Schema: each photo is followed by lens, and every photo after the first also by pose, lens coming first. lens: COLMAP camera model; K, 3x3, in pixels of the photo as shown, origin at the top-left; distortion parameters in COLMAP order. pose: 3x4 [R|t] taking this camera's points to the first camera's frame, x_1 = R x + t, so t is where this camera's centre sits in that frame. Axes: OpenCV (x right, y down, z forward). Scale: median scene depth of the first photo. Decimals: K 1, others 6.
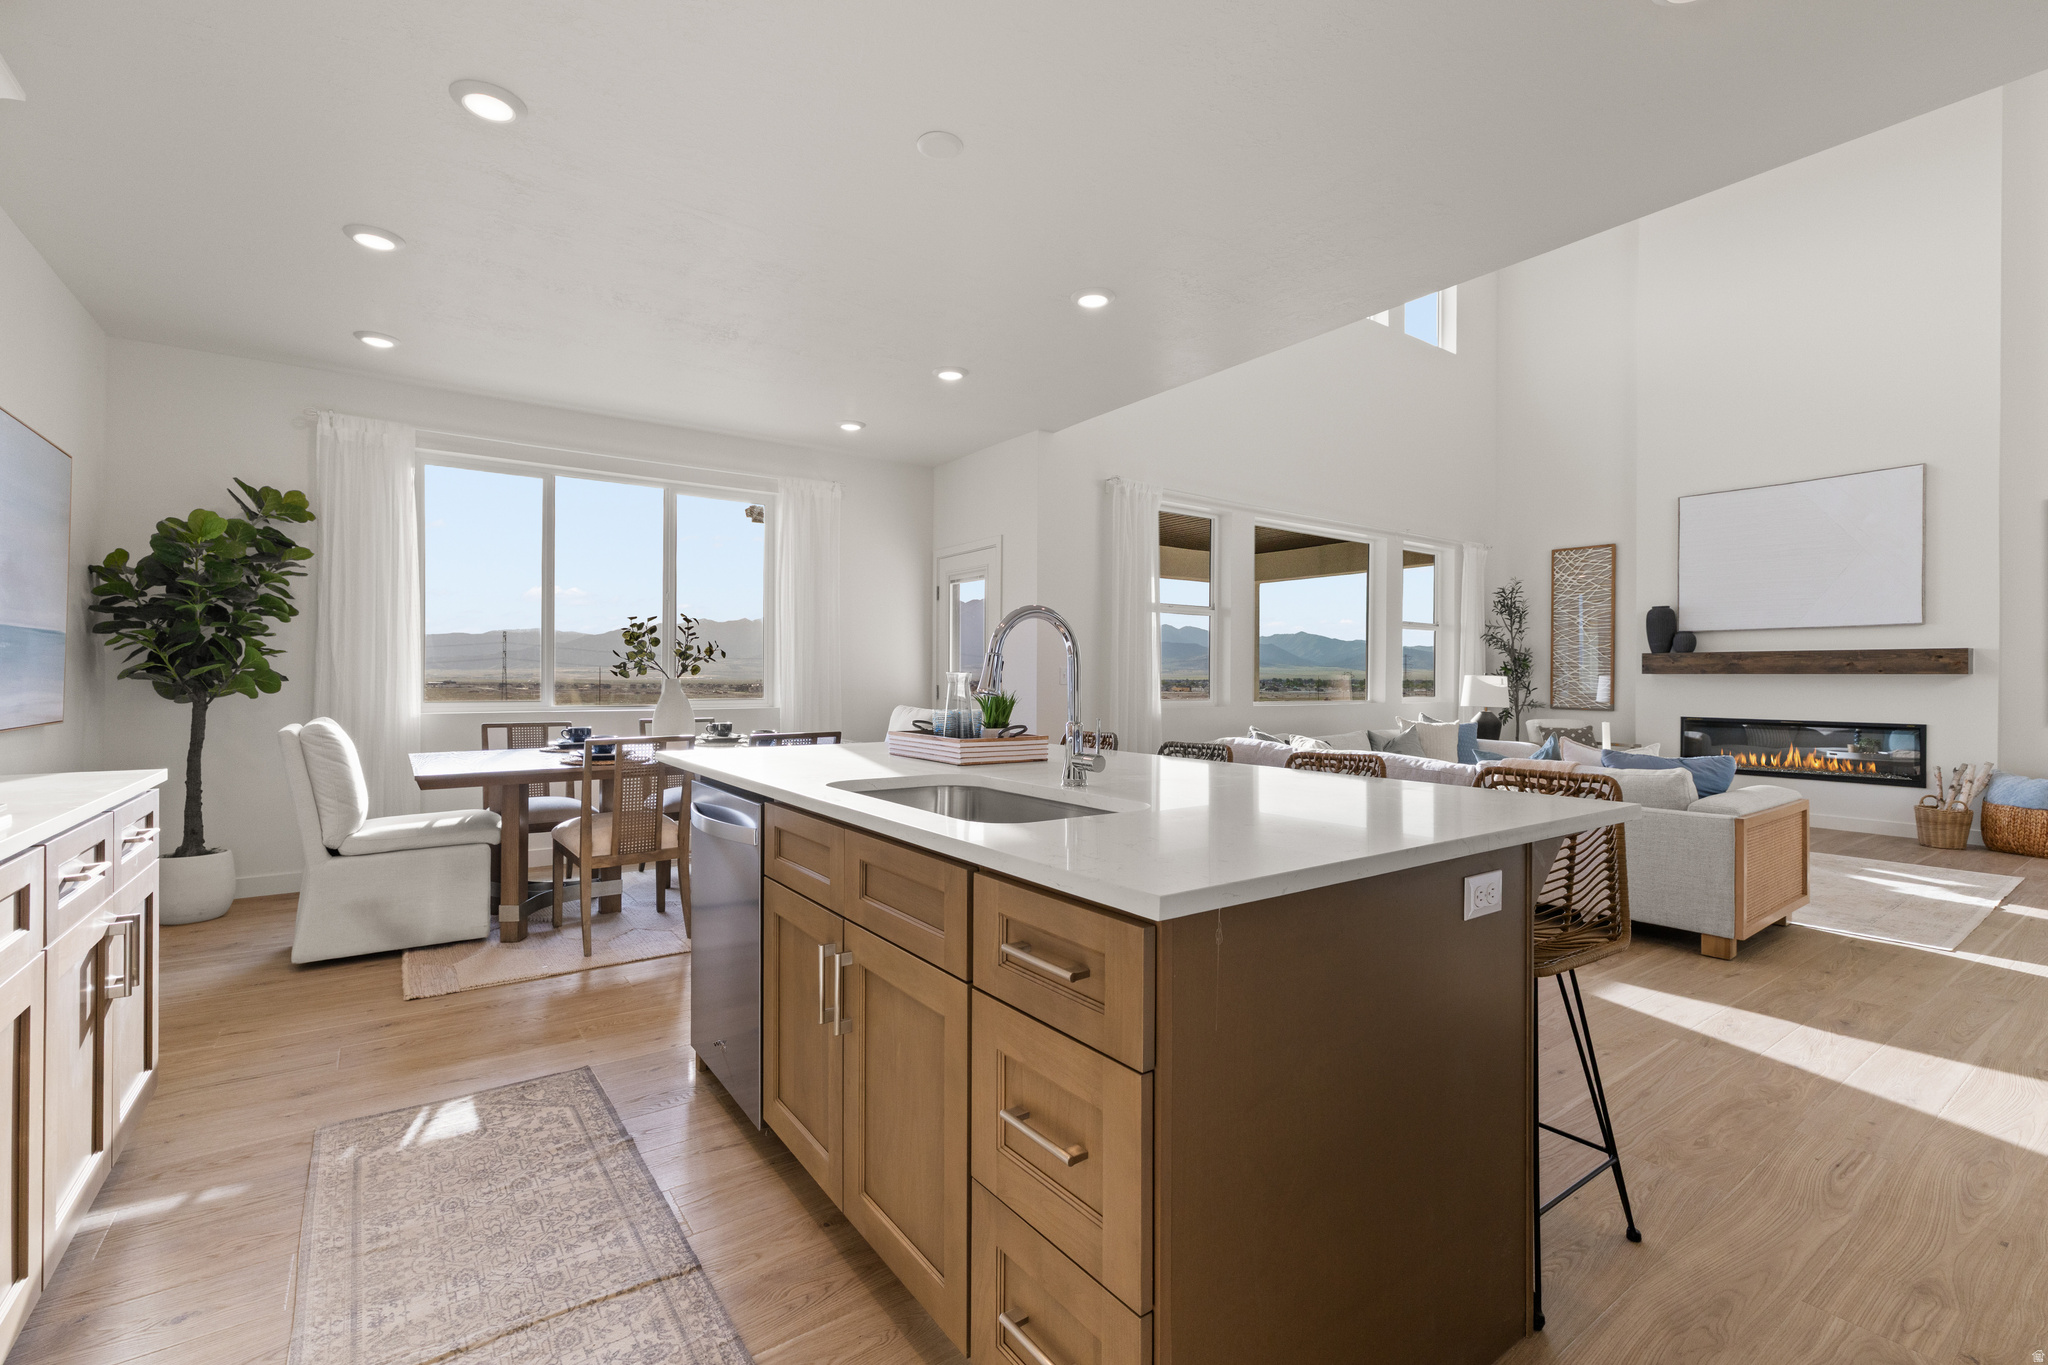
lens RADIAL K [[897.1, 0, 1025.1], [0, 897.1, 676.9], [0, 0, 1]] dist [0.000484, 0.000199]
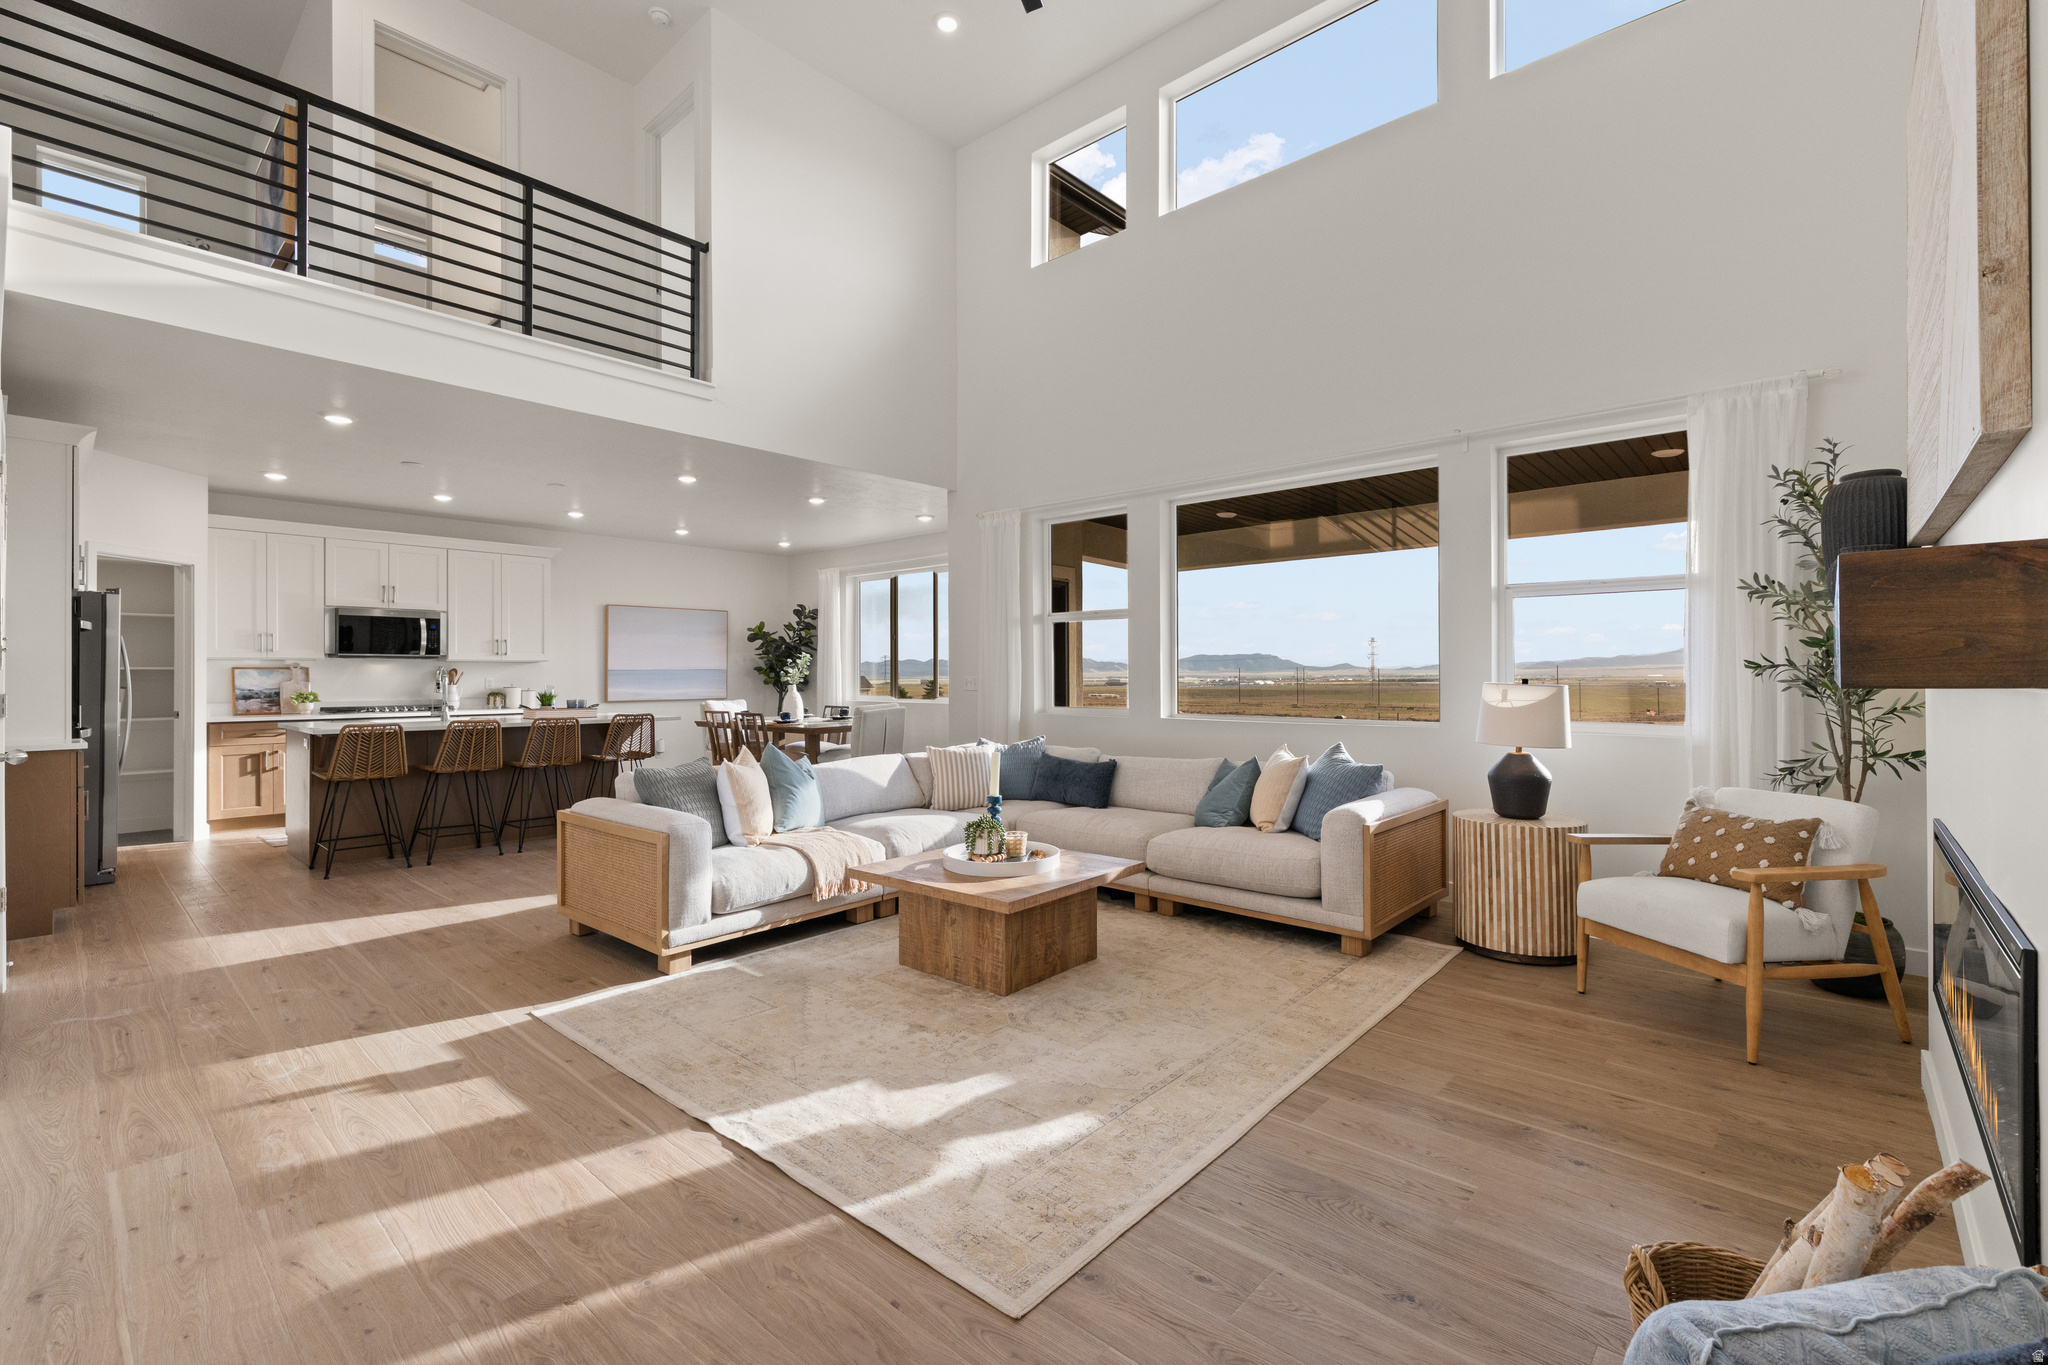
lens RADIAL K [[886.2, 0, 1027.8], [0, 886.2, 683.0], [0, 0, 1]] dist [-0.001436, -0.000399]
pose [[0.211282, 0.004194, -0.977416, 1.042026], [0.002880, 0.999984, 0.004914, -0.006705], [0.977421, -0.003853, 0.211266, 0.683194]]
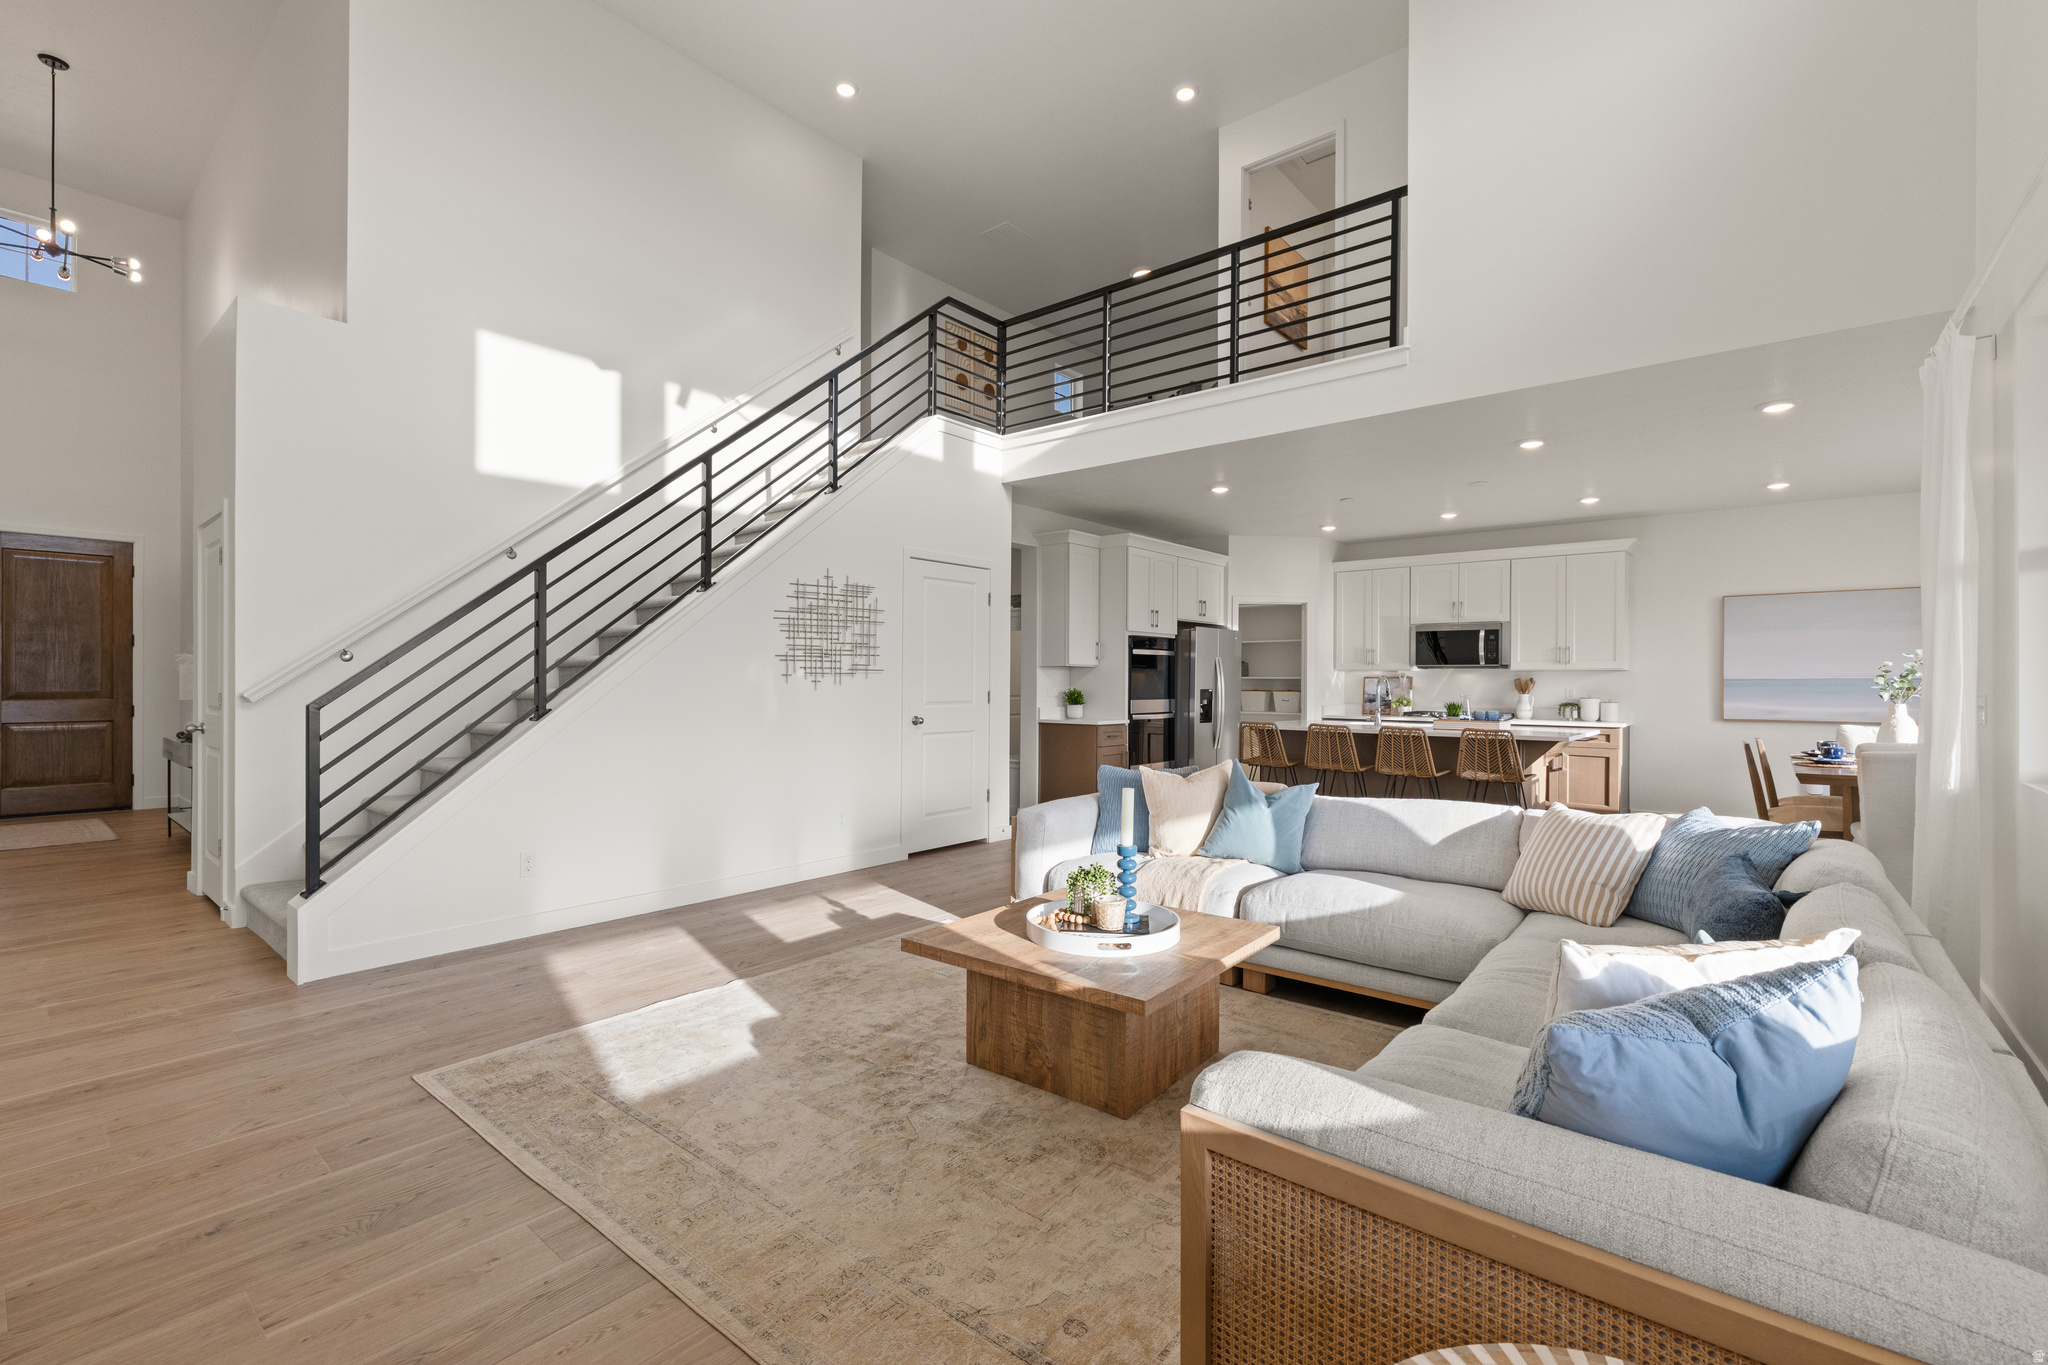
lens RADIAL K [[886.2, 0, 1027.8], [0, 886.2, 683.0], [0, 0, 1]] dist [-0.001436, -0.000399]
pose [[-0.967116, -0.010507, -0.254119, 0.657106], [-0.011037, 0.999939, 0.000657, -0.008979], [0.254097, 0.003440, -0.967173, 1.160651]]
